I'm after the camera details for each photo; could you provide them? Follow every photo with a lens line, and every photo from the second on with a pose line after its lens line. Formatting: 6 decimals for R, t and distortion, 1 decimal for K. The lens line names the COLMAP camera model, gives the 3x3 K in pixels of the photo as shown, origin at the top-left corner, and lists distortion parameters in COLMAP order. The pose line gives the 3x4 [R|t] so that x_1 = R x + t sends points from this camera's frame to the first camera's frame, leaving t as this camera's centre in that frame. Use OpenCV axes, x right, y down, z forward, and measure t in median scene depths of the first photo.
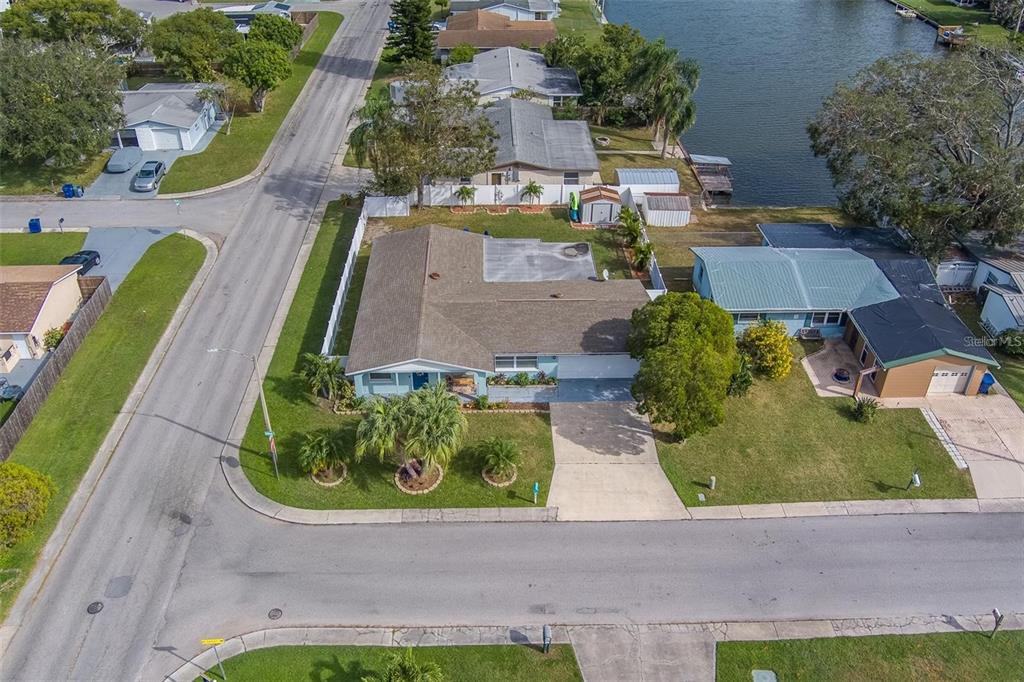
lens RADIAL K [[845.5, 0, 497.3], [0, 845.5, 336.1], [0, 0, 1]] dist [-0.061477, 0.008559]
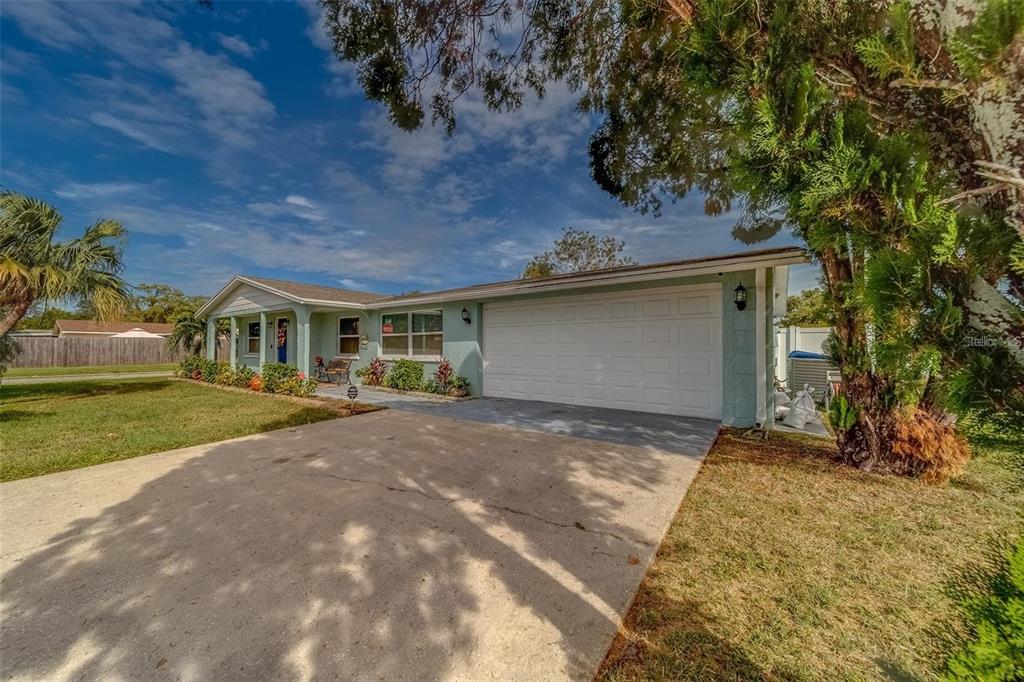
lens RADIAL K [[356.4, 0, 511.8], [0, 356.4, 354.6], [0, 0, 1]] dist [0.000587, 0.000078]
pose [[0.800676, 0.018982, -0.598797, 0.171262], [-0.337881, 0.839679, -0.425177, 0.095392], [0.494727, 0.542751, 0.678724, 0.835259]]
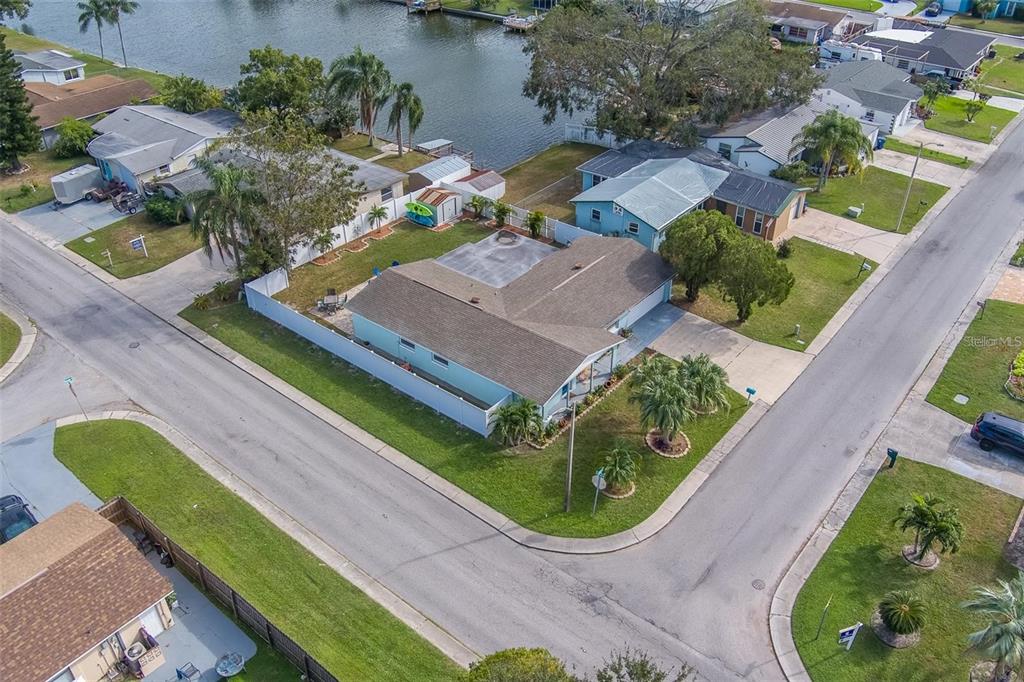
lens RADIAL K [[800.6, 0, 507.8], [0, 800.6, 375.4], [0, 0, 1]] dist [-0.056214, 0.012515]
pose [[0.644196, -0.458803, 0.611973, -0.675488], [0.428307, 0.879286, 0.208351, -0.176374], [-0.633692, 0.127893, 0.762941, 0.272567]]
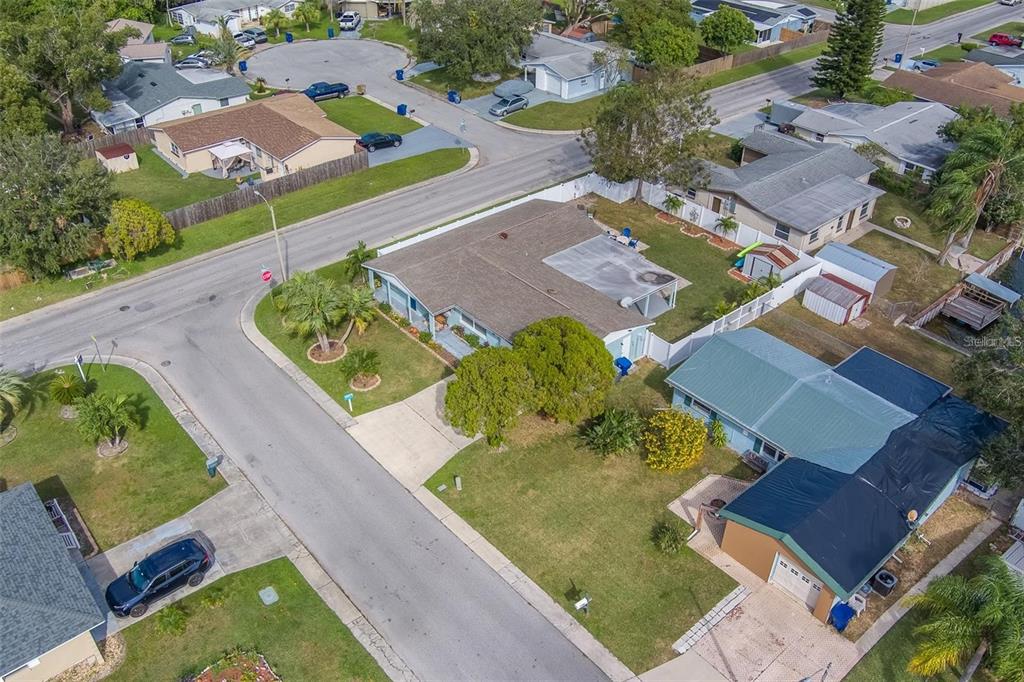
lens RADIAL K [[845.5, 0, 497.3], [0, 845.5, 336.1], [0, 0, 1]] dist [-0.061477, 0.008559]
pose [[0.640721, 0.443573, -0.626674, 0.680929], [-0.440269, 0.880958, 0.173423, -0.145525], [0.628999, 0.164789, 0.759740, 0.178525]]
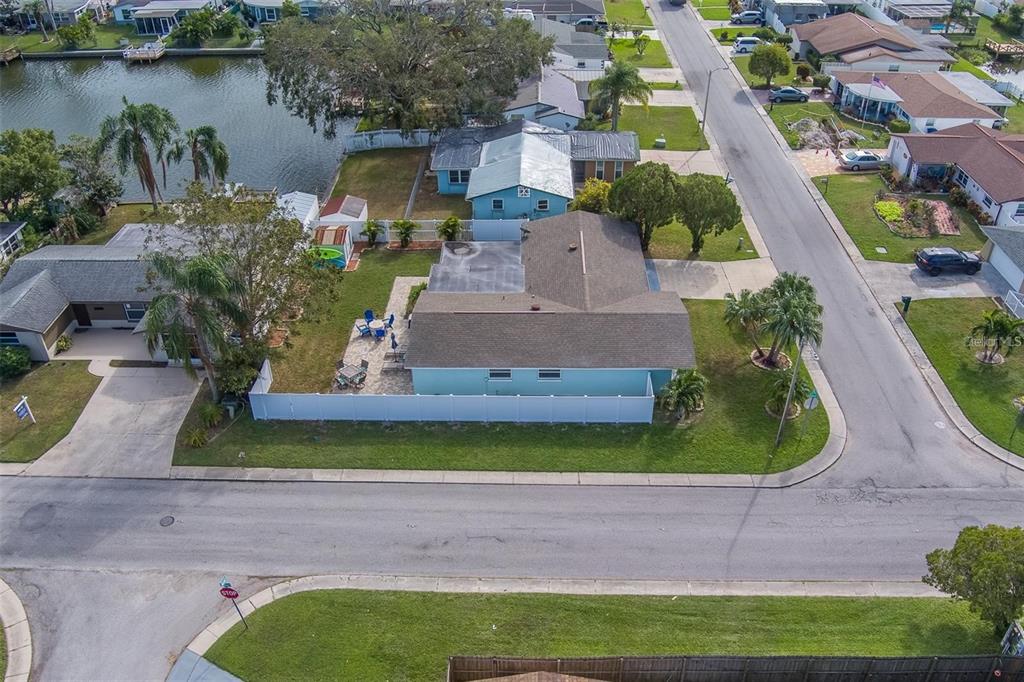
lens RADIAL K [[845.5, 0, 497.3], [0, 845.5, 336.1], [0, 0, 1]] dist [-0.061477, 0.008559]
pose [[0.040417, -0.553570, 0.831821, -0.891247], [0.564744, 0.699428, 0.438023, -0.494138], [-0.824276, 0.452063, 0.340894, 0.739314]]
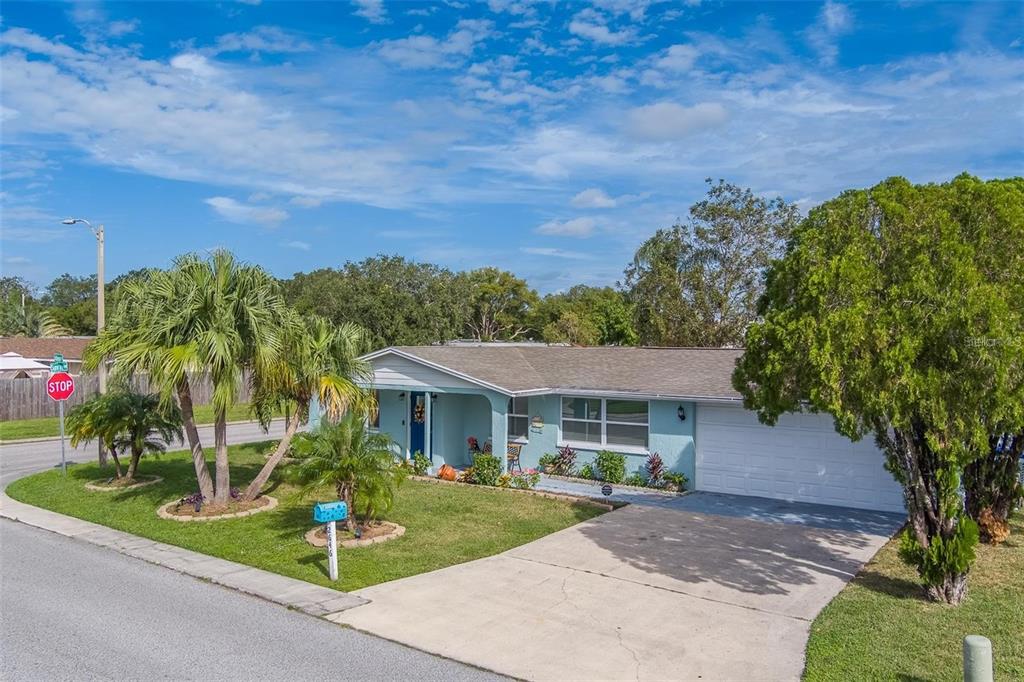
lens RADIAL K [[845.5, 0, 497.3], [0, 845.5, 336.1], [0, 0, 1]] dist [-0.061477, 0.008559]
pose [[0.791660, 0.012722, -0.610829, 0.228640], [-0.352918, 0.825634, -0.440201, 0.190347], [0.498722, 0.564062, 0.658112, 0.609685]]
